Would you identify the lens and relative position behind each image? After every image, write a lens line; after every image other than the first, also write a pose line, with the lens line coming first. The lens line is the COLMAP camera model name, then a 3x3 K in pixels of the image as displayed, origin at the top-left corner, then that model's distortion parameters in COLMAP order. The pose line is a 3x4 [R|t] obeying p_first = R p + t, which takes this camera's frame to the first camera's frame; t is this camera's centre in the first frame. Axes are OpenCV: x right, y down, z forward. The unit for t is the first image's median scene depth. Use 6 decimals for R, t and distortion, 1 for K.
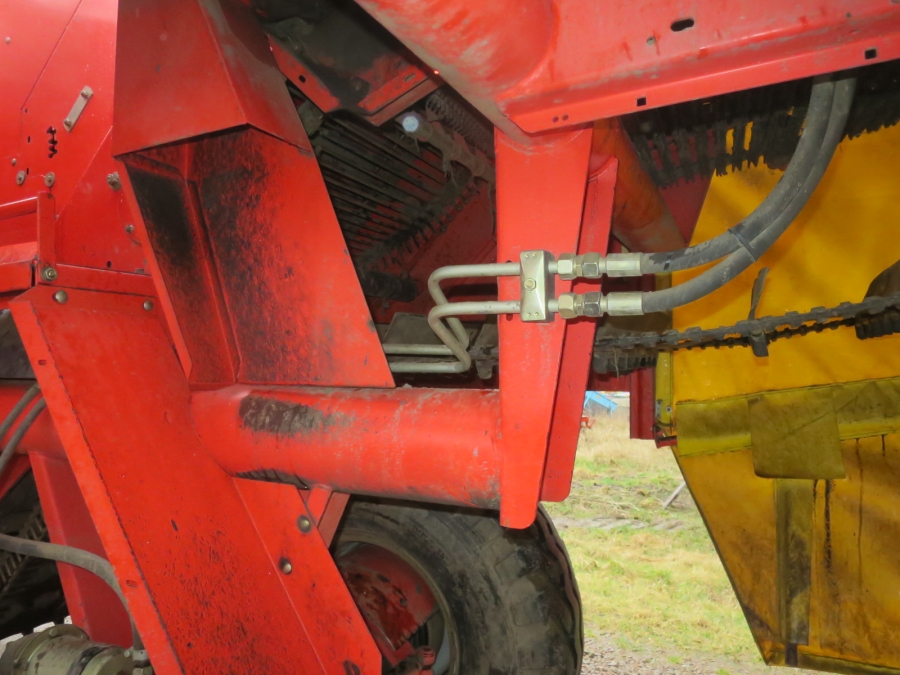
lens RADIAL K [[651.4, 0, 446.9], [0, 651.4, 336.4], [0, 0, 1]] dist [-0.061705, 0.023544]
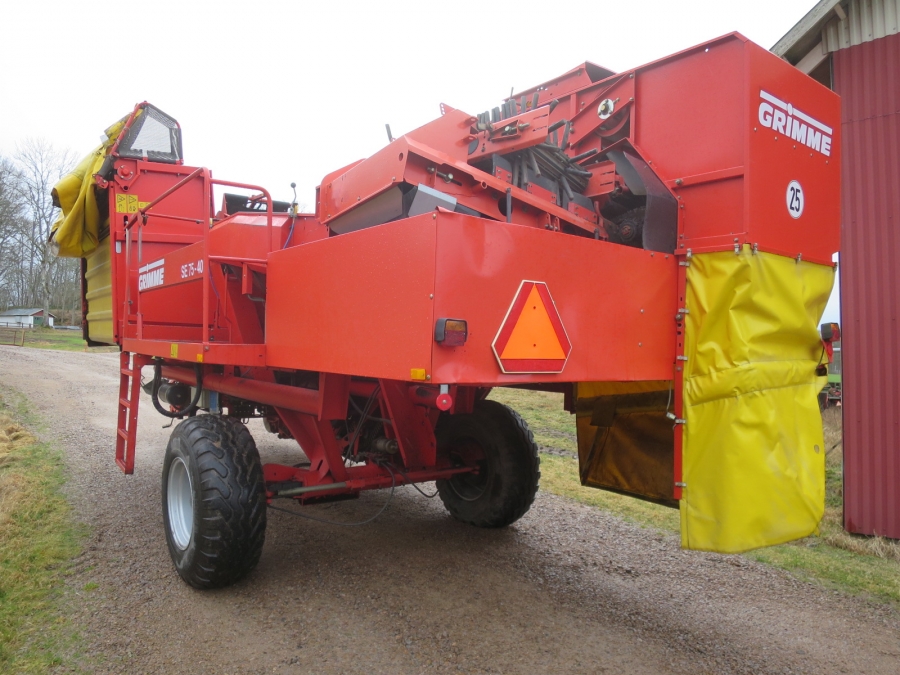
lens RADIAL K [[651.4, 0, 449.4], [0, 651.4, 338.2], [0, 0, 1]] dist [-0.061705, 0.023544]
pose [[0.878715, 0.016455, -0.477063, 1.394083], [-0.009442, 0.999809, 0.017095, -0.227720], [0.477254, -0.010517, 0.878703, -1.973047]]
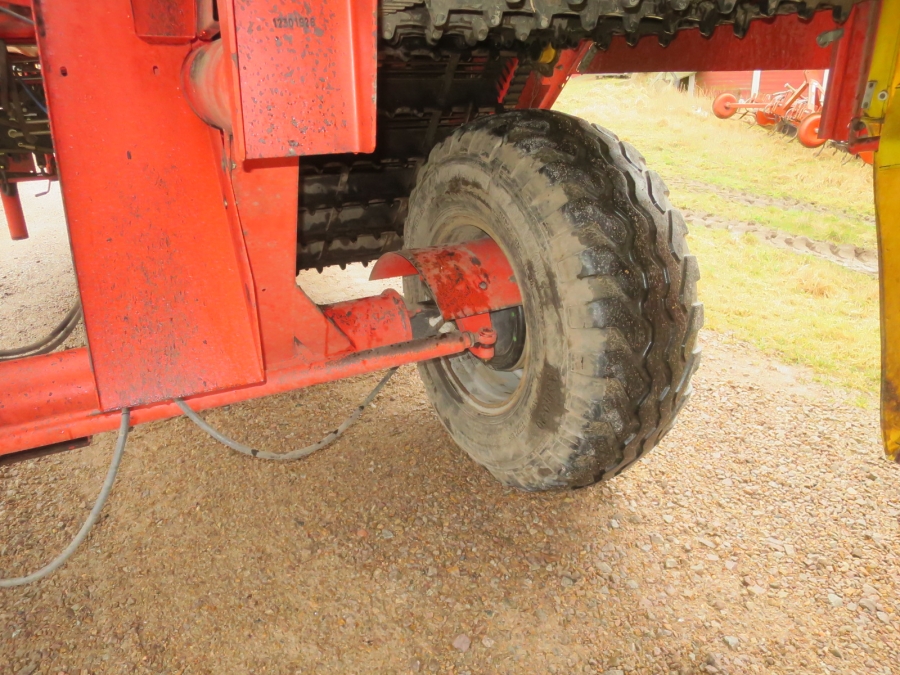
lens RADIAL K [[651.4, 0, 449.7], [0, 651.4, 340.4], [0, 0, 1]] dist [-0.061705, 0.023544]
pose [[0.786286, 0.219920, -0.577399, 0.501601], [0.032019, 0.918751, 0.393536, 0.087315], [0.617032, -0.327919, 0.715360, 0.205431]]
